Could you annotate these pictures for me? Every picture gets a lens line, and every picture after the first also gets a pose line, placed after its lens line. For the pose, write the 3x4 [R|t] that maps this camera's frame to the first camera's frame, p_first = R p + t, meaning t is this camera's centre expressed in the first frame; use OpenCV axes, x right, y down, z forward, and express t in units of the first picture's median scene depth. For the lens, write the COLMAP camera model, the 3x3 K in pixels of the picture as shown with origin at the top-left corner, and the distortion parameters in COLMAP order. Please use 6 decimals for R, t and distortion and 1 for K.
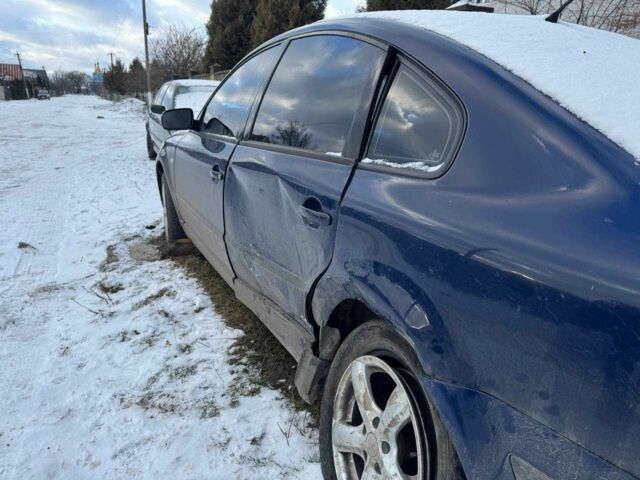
lens RADIAL K [[440.7, 0, 320.0], [0, 440.7, 240.0], [0, 0, 1]] dist [0.073904, -0.147889]
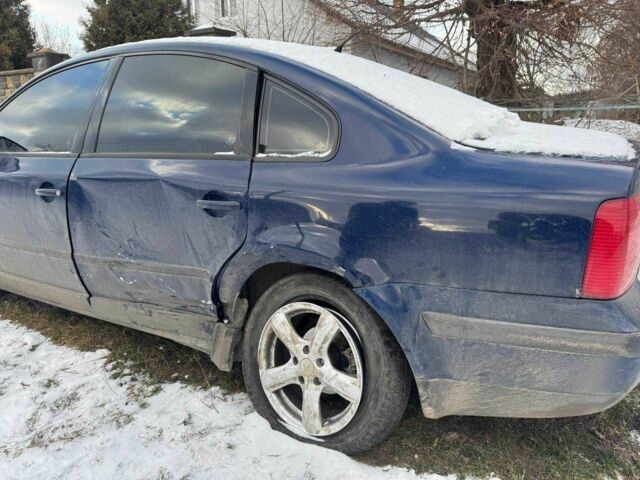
lens RADIAL K [[433.6, 0, 320.0], [0, 433.6, 240.0], [0, 0, 1]] dist [0.071821, -0.081441]
pose [[0.835813, -0.175681, 0.520146, -0.366666], [0.188794, 0.981612, 0.028172, 0.047786], [-0.515531, 0.074654, 0.853612, -0.124053]]
